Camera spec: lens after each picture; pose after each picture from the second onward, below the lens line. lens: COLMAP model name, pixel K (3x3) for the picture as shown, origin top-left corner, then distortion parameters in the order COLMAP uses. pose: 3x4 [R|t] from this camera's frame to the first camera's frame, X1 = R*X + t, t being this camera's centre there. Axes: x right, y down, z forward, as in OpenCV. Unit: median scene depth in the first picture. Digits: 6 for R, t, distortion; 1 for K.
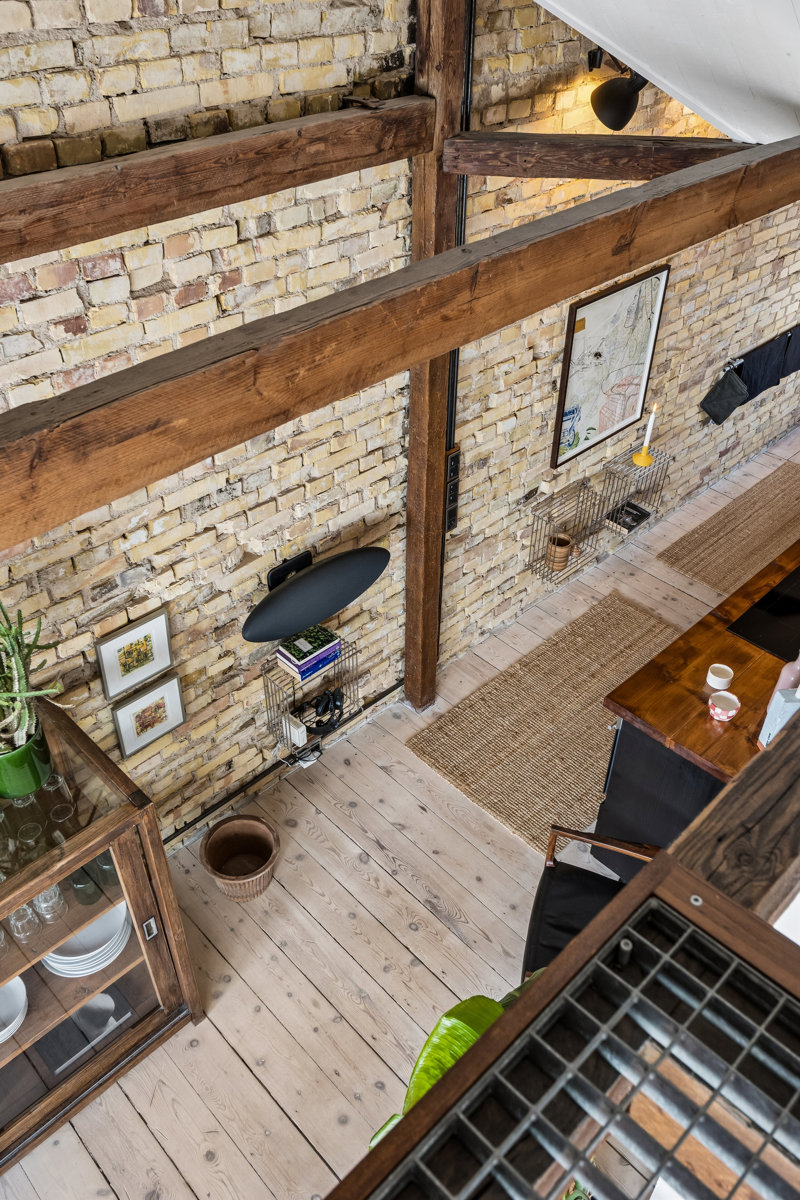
lens RADIAL K [[949.1, 0, 399.0], [0, 949.1, 595.8], [0, 0, 1]] dist [0.008139, 0.001370]
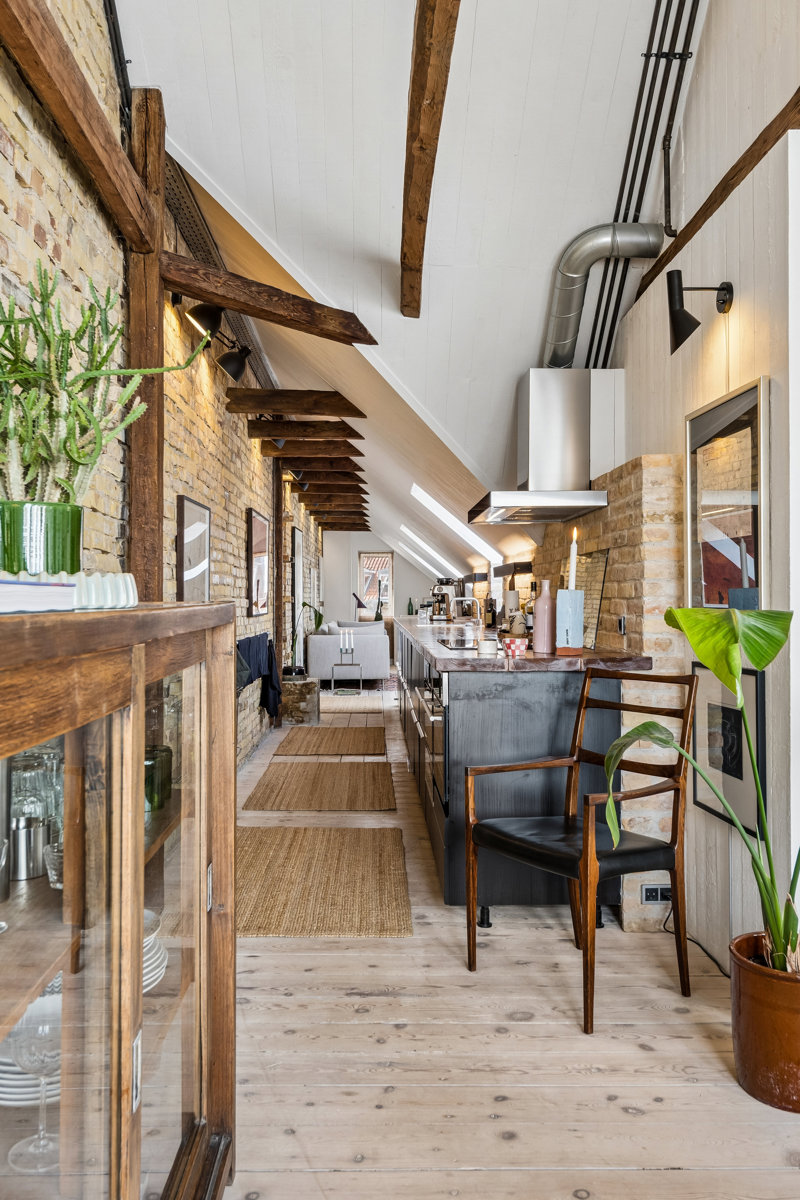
lens RADIAL K [[949.1, 0, 400.6], [0, 949.1, 599.8], [0, 0, 1]] dist [0.008139, 0.001370]
pose [[0.673743, -0.003130, 0.738959, -0.567199], [0.470483, 0.772941, -0.425687, 0.469003], [-0.569839, 0.634471, 0.522236, 0.411173]]
